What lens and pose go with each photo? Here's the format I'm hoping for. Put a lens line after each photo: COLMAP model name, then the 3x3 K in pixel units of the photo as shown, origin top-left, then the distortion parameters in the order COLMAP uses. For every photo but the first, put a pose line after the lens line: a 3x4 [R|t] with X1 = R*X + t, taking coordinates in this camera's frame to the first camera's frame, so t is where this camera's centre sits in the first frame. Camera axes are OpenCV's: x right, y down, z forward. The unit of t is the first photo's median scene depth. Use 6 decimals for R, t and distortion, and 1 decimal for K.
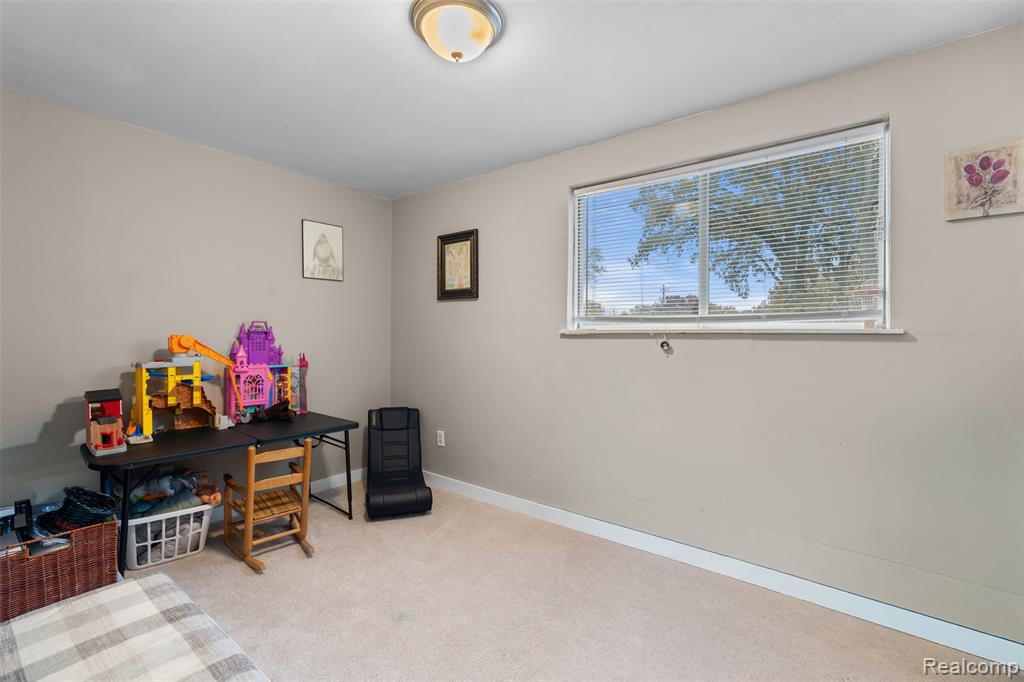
lens RADIAL K [[455.9, 0, 512.0], [0, 455.9, 341.0], [0, 0, 1]] dist [0.001224, 0.000261]
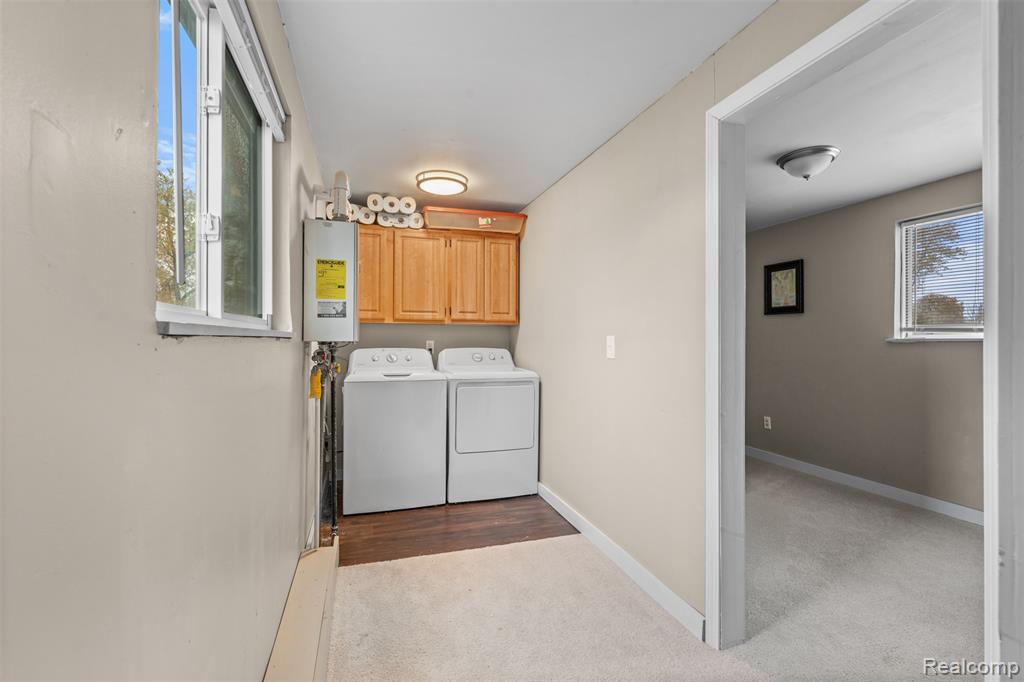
lens RADIAL K [[455.9, 0, 512.0], [0, 455.9, 341.0], [0, 0, 1]] dist [0.001224, 0.000261]
pose [[0.837317, -0.000096, -0.546717, -0.057810], [-0.008490, 0.999877, -0.013177, 0.006538], [0.546651, 0.015675, 0.837213, -0.491713]]
